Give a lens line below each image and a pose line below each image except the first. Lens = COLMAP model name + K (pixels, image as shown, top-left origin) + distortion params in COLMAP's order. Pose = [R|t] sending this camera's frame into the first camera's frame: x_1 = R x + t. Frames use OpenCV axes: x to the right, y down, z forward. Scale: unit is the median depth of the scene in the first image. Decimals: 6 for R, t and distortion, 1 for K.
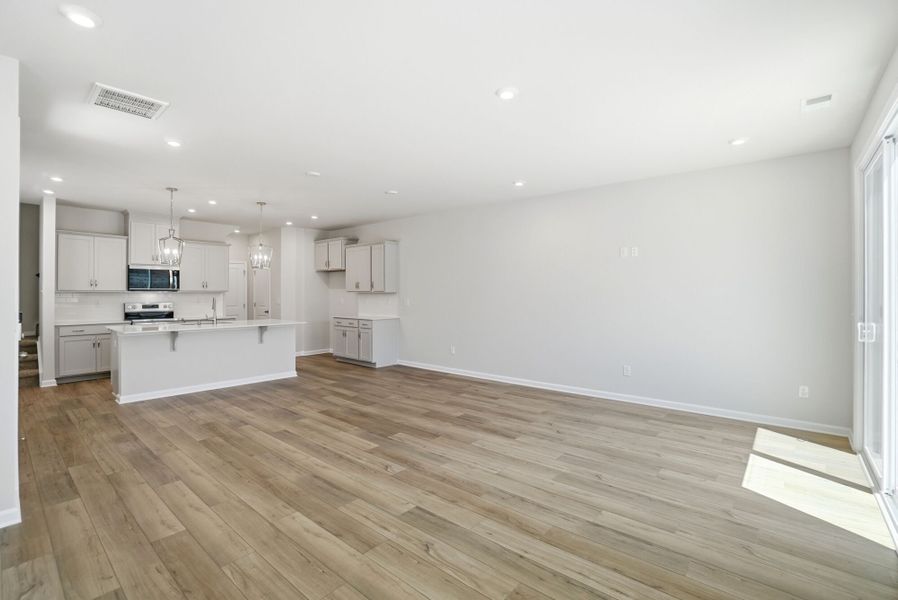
lens RADIAL K [[408.1, 0, 442.4], [0, 408.1, 290.4], [0, 0, 1]] dist [-0.057260, 0.021732]
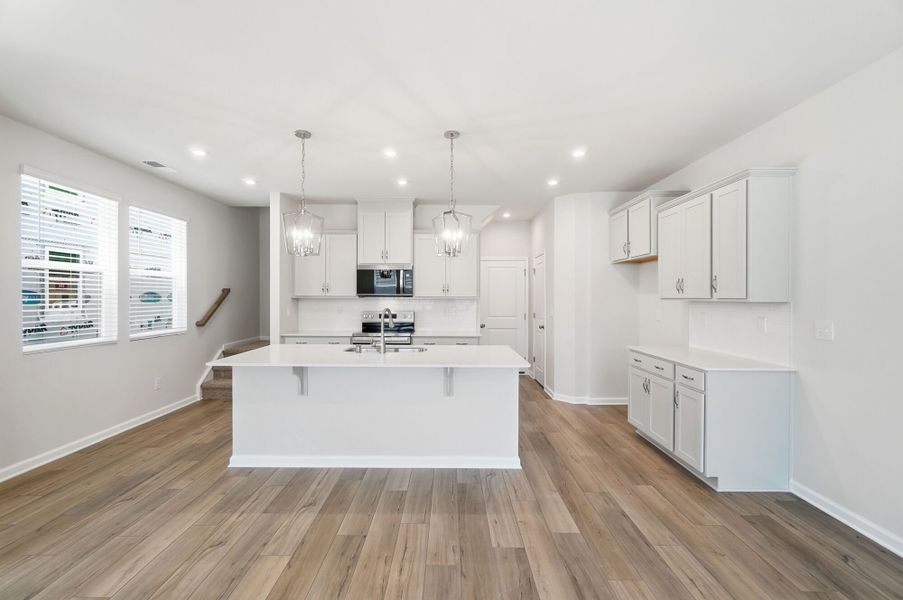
lens RADIAL K [[393.4, 0, 450.3], [0, 393.4, 296.5], [0, 0, 1]] dist [-0.001350, -0.000206]
pose [[0.656628, 0.002571, -0.754210, -0.055354], [0.000773, 0.999991, 0.004082, -0.002468], [0.754214, -0.003263, 0.656620, 0.672461]]
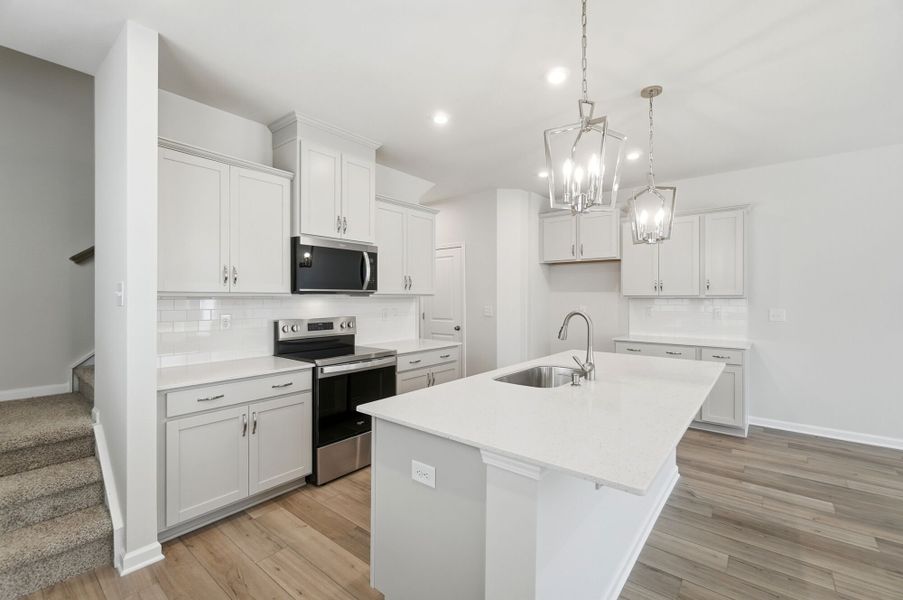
lens RADIAL K [[393.4, 0, 450.3], [0, 393.4, 296.5], [0, 0, 1]] dist [-0.001350, -0.000206]
pose [[0.999380, 0.001426, 0.035186, -0.696857], [-0.001592, 0.999988, 0.004701, 0.002037], [-0.035179, -0.004754, 0.999370, 0.605121]]
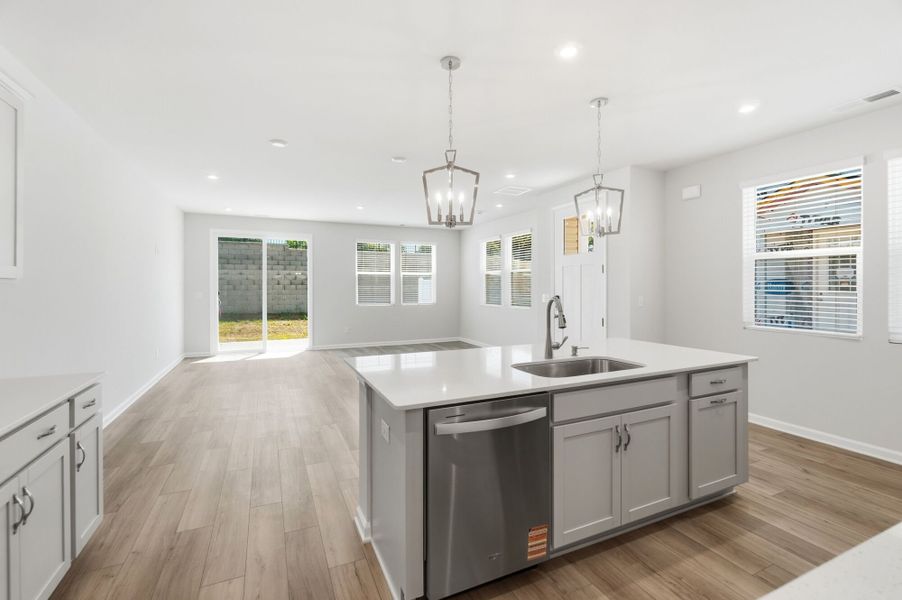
lens RADIAL K [[400.0, 0, 451.3], [0, 400.0, 296.6], [0, 0, 1]] dist [0.000078, 0.000046]
pose [[-0.914536, -0.010136, 0.404376, -0.628398], [-0.002601, 0.999813, 0.019179, 0.008938], [-0.404495, 0.016488, -0.914392, 1.399738]]
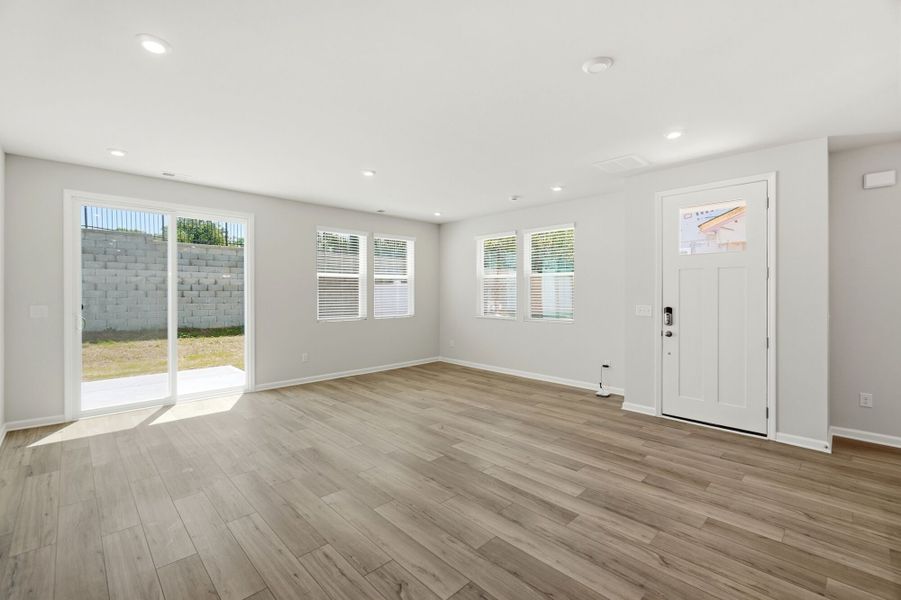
lens RADIAL K [[392.6, 0, 449.3], [0, 392.6, 296.5], [0, 0, 1]] dist [-0.001350, -0.000206]
pose [[-0.996921, -0.001961, 0.078388, -0.134733], [-0.001609, 0.999988, 0.004554, 0.002576], [-0.078396, 0.004414, -0.996913, 1.175487]]
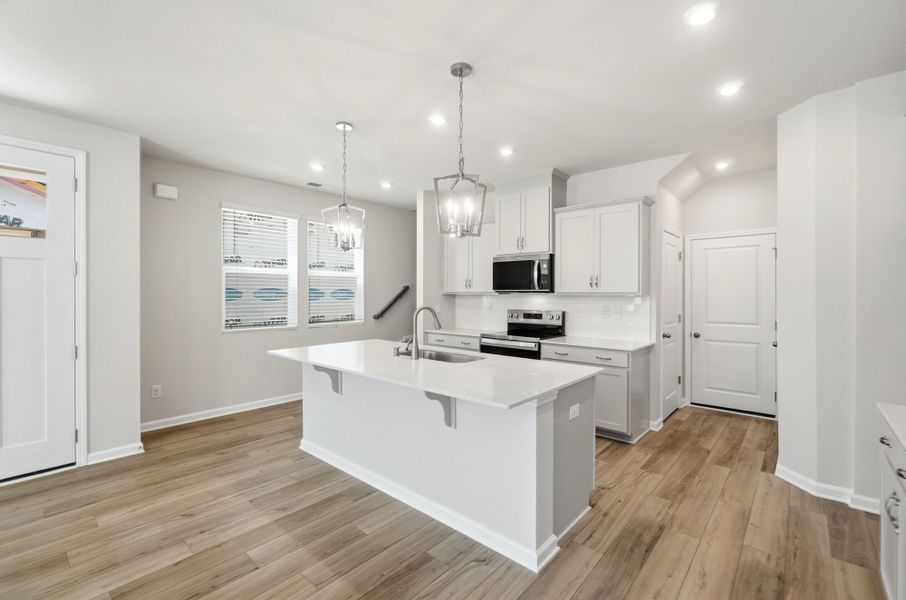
lens RADIAL K [[398.1, 0, 453.0], [0, 398.1, 292.6], [0, 0, 1]] dist [0.001048, 0.000179]
pose [[-0.006378, -0.001657, -0.999978, -0.063765], [0.004155, 0.999990, -0.001684, 0.001908], [0.999971, -0.004166, -0.006371, 1.023765]]
